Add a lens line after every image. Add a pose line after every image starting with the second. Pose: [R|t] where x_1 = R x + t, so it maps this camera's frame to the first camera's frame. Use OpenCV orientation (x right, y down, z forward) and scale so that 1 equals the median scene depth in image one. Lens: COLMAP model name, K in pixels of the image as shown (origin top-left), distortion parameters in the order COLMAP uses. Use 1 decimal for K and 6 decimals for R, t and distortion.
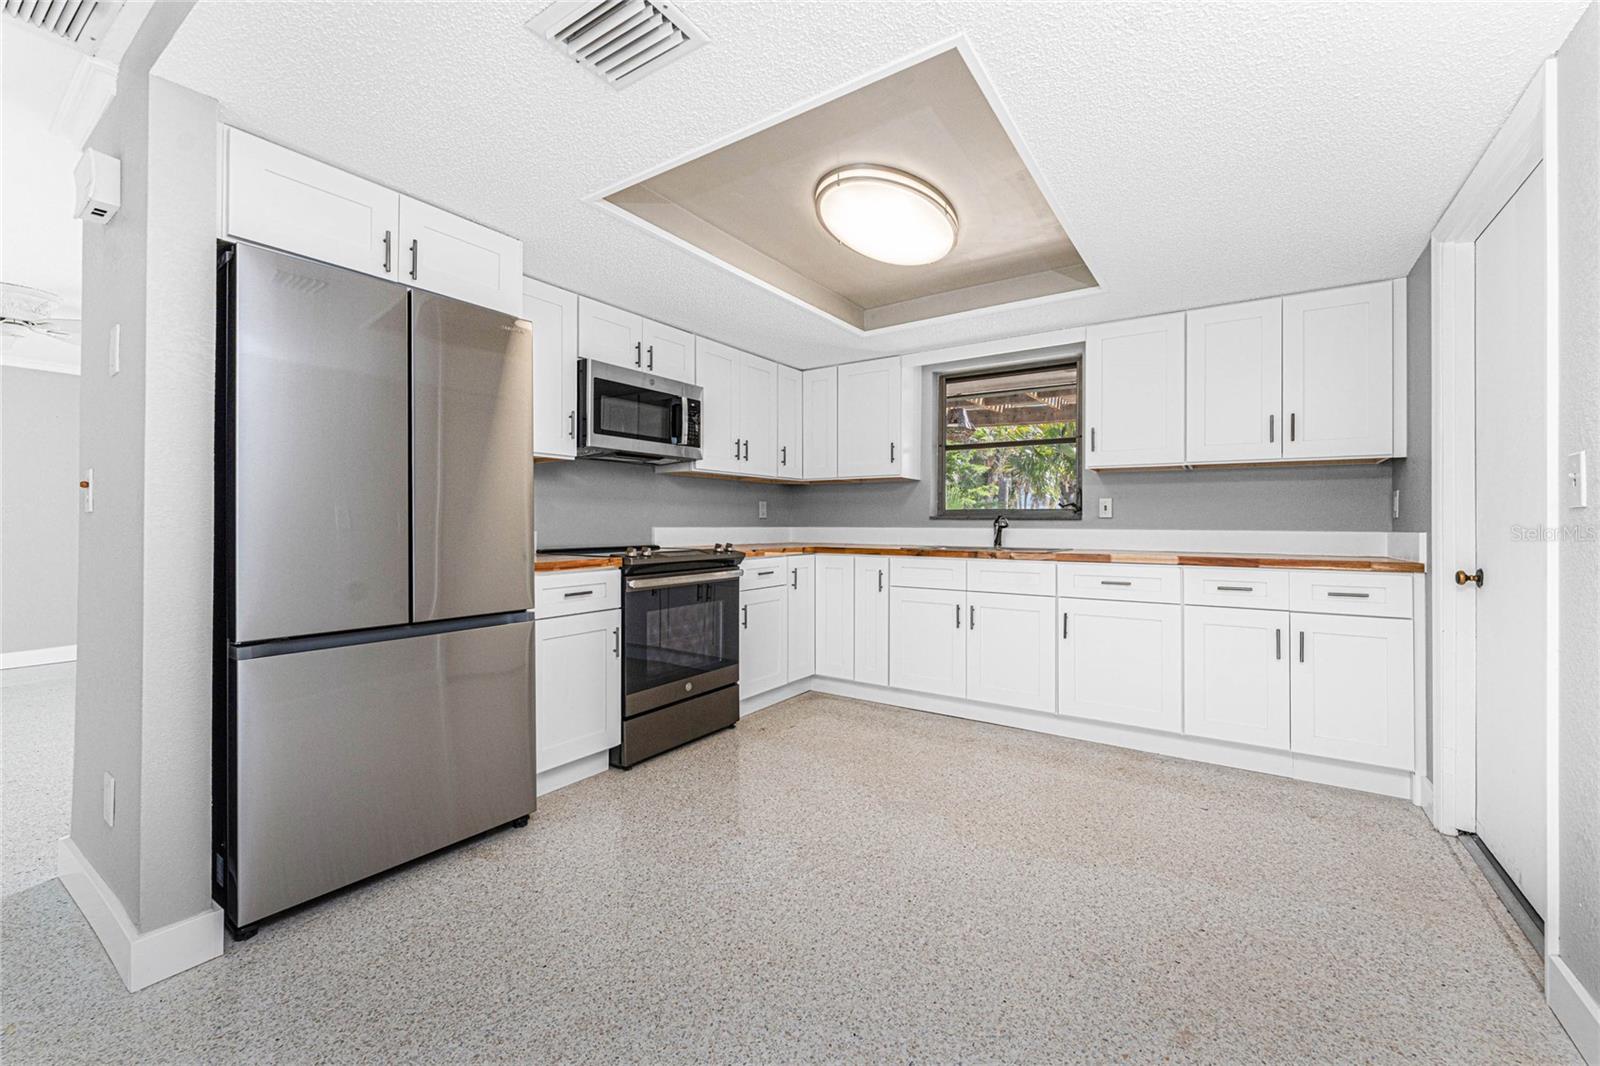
lens RADIAL K [[640.6, 0, 799.6], [0, 640.6, 522.6], [0, 0, 1]] dist [-0.000630, -0.000118]
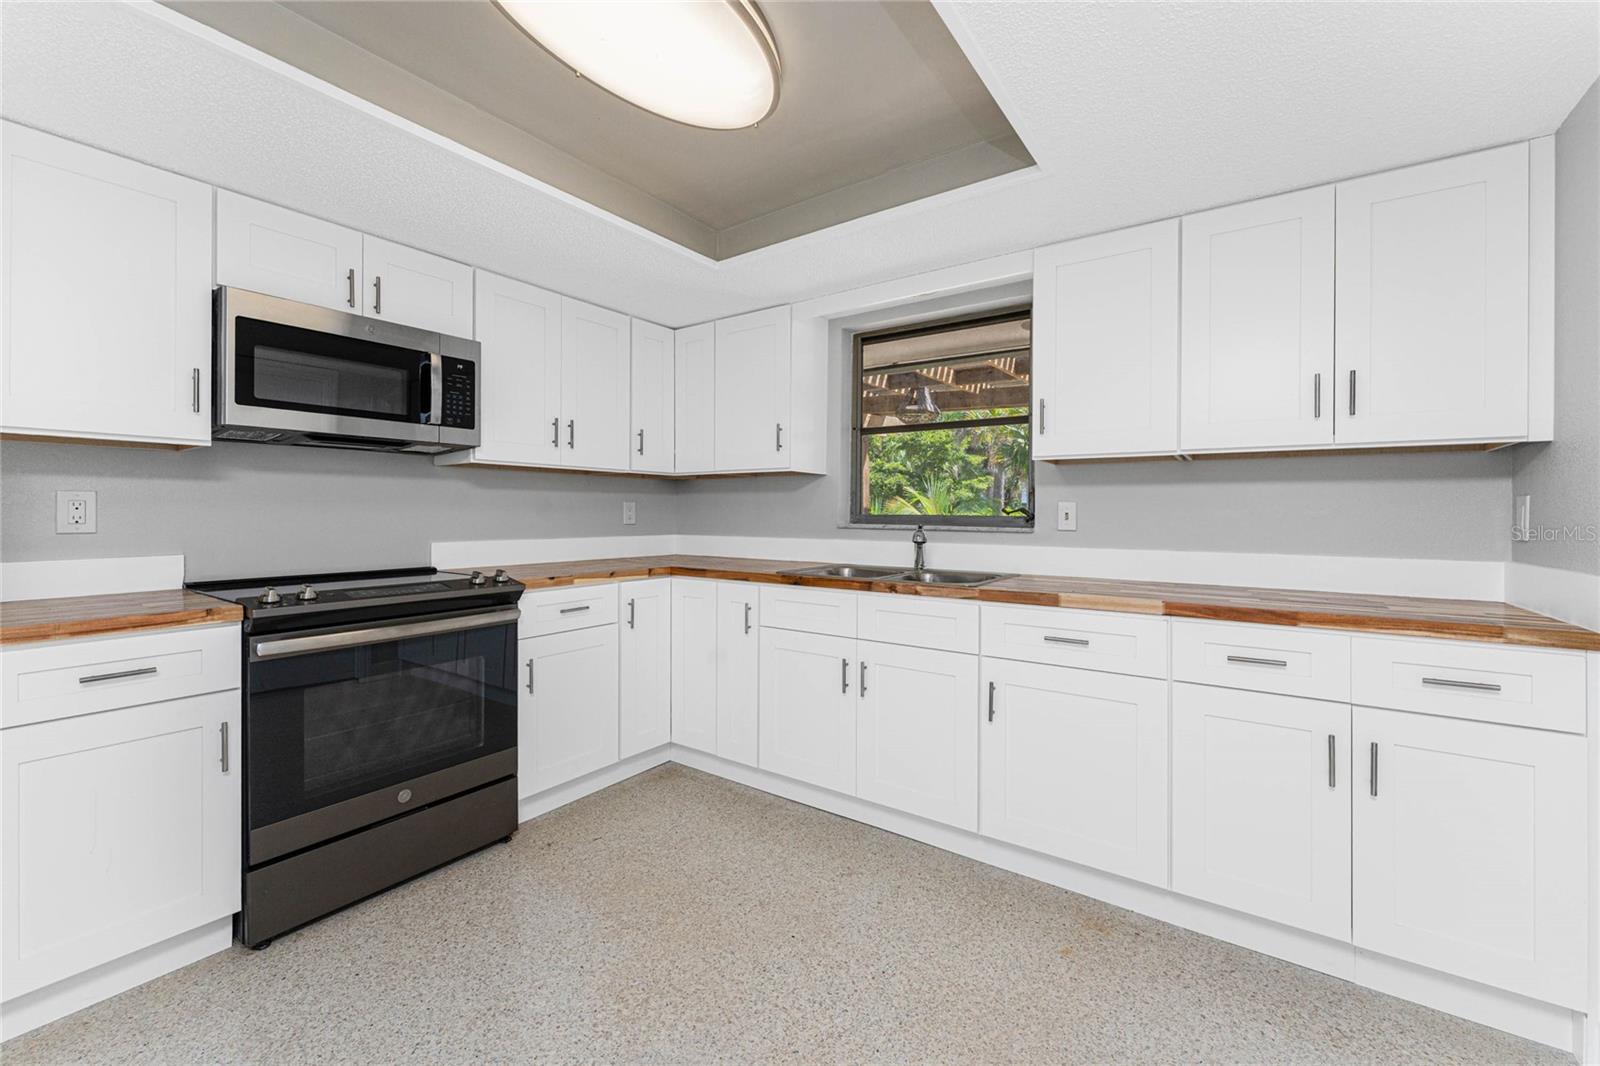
lens RADIAL K [[645.2, 0, 797.2], [0, 645.2, 516.0], [0, 0, 1]] dist [-0.001014, -0.000158]
pose [[0.999892, 0.001247, -0.014668, 0.212353], [-0.001185, 0.999990, 0.004253, -0.027747], [0.014674, -0.004235, 0.999883, 0.320958]]
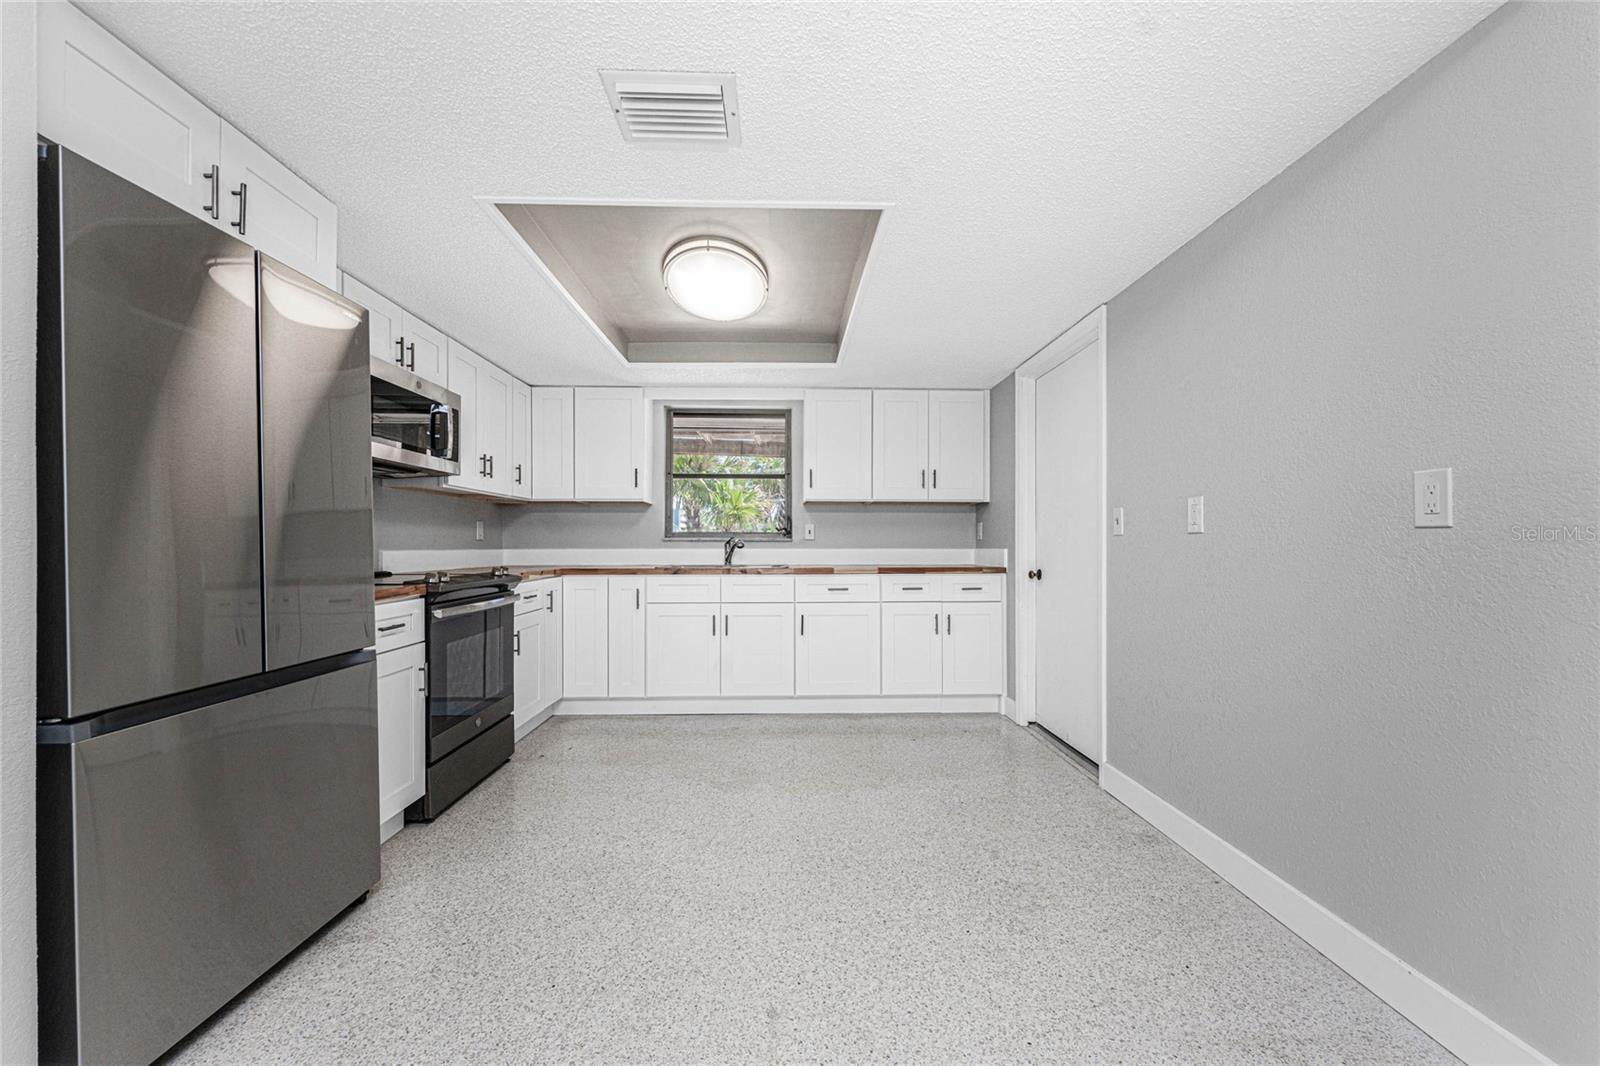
lens RADIAL K [[638.2, 0, 799.5], [0, 638.2, 541.4], [0, 0, 1]] dist [0.000123, 0.000024]
pose [[0.811154, -0.001591, 0.584831, -0.305548], [0.003635, 0.999991, -0.002321, -0.000944], [-0.584822, 0.004008, 0.811152, -0.019264]]
